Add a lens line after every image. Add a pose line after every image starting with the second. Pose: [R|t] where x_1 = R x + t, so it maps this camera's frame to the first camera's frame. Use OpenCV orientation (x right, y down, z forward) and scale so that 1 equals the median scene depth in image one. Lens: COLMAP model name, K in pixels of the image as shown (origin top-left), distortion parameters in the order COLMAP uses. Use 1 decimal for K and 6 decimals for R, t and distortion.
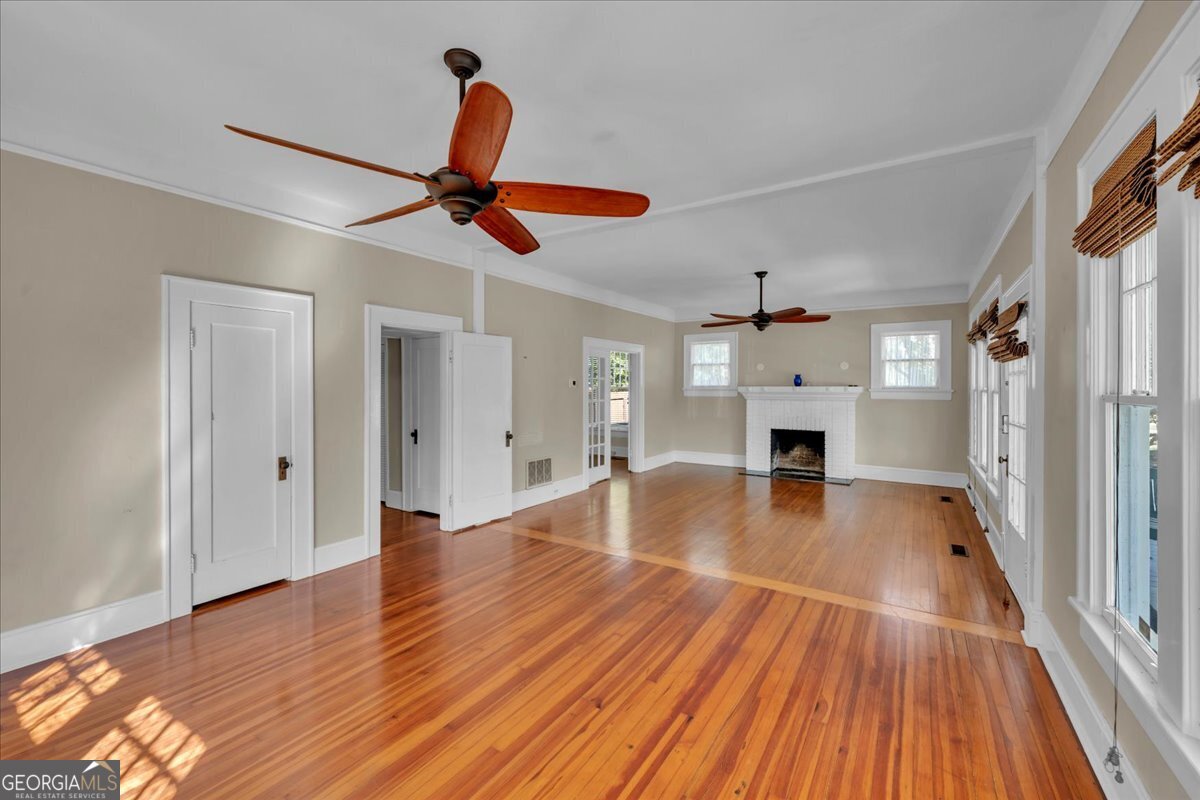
lens RADIAL K [[509.3, 0, 603.9], [0, 509.3, 385.6], [0, 0, 1]] dist [0.000316, -0.000074]
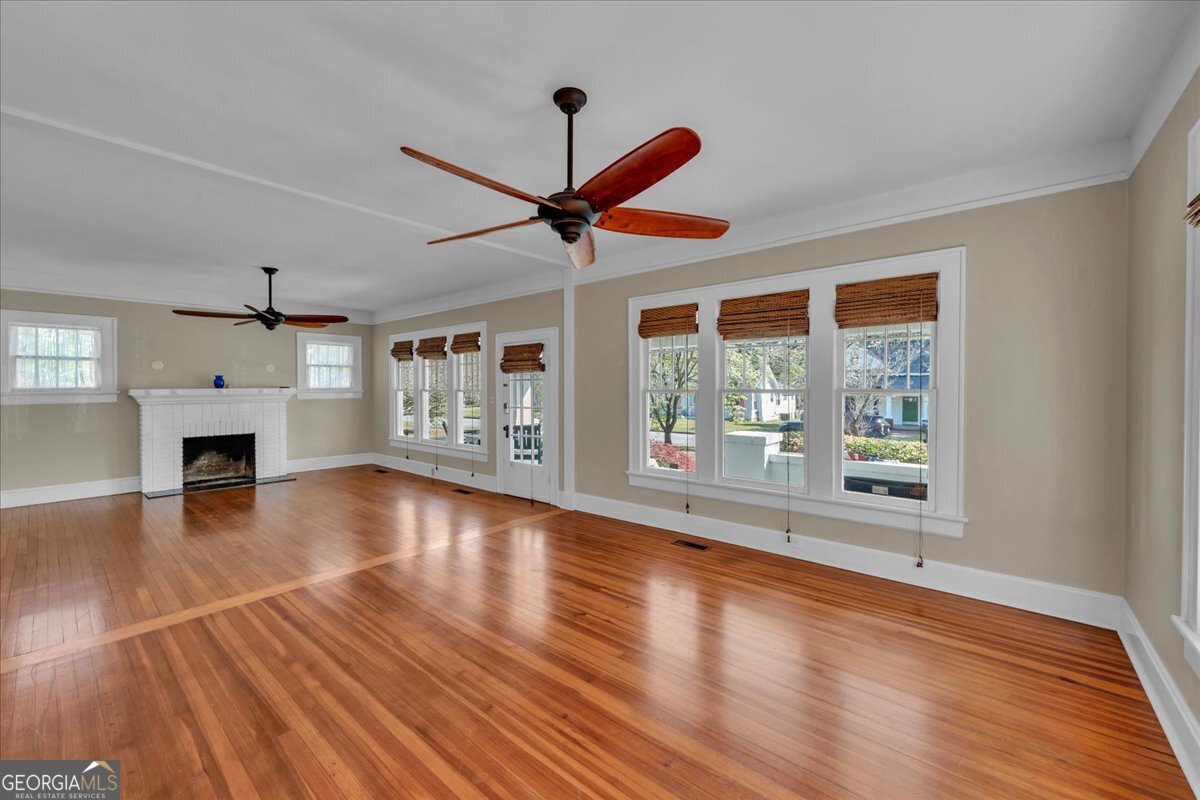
lens RADIAL K [[452.4, 0, 588.4], [0, 452.4, 396.1], [0, 0, 1]] dist [-0.000561, -0.000012]
pose [[0.163472, -0.022003, 0.986302, -0.334516], [0.002957, 0.999758, 0.021813, -0.000518], [-0.986543, -0.000649, 0.163498, 0.212795]]
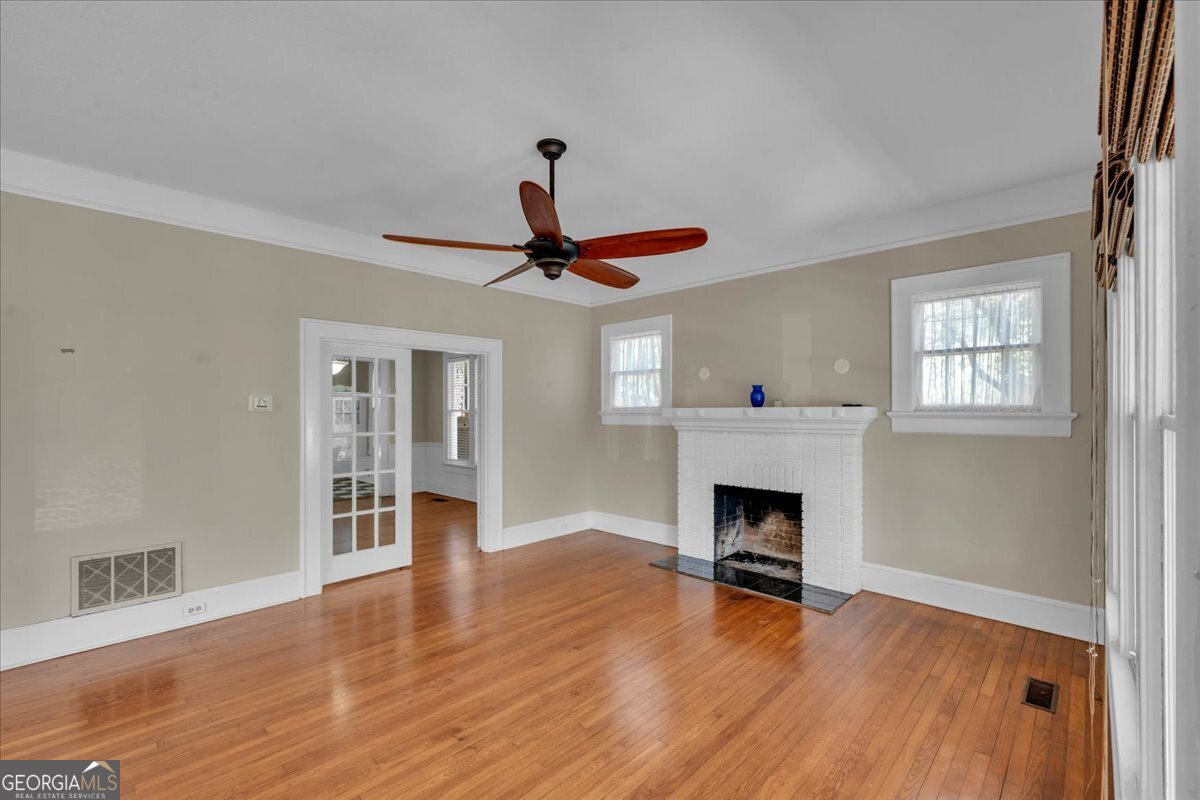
lens RADIAL K [[536.8, 0, 599.1], [0, 536.8, 407.6], [0, 0, 1]] dist [-0.002795, -0.000407]
pose [[0.982560, -0.005338, -0.185870, 0.336121], [0.004972, 0.999985, -0.002436, 0.002546], [0.185880, 0.001470, 0.982571, 0.430764]]
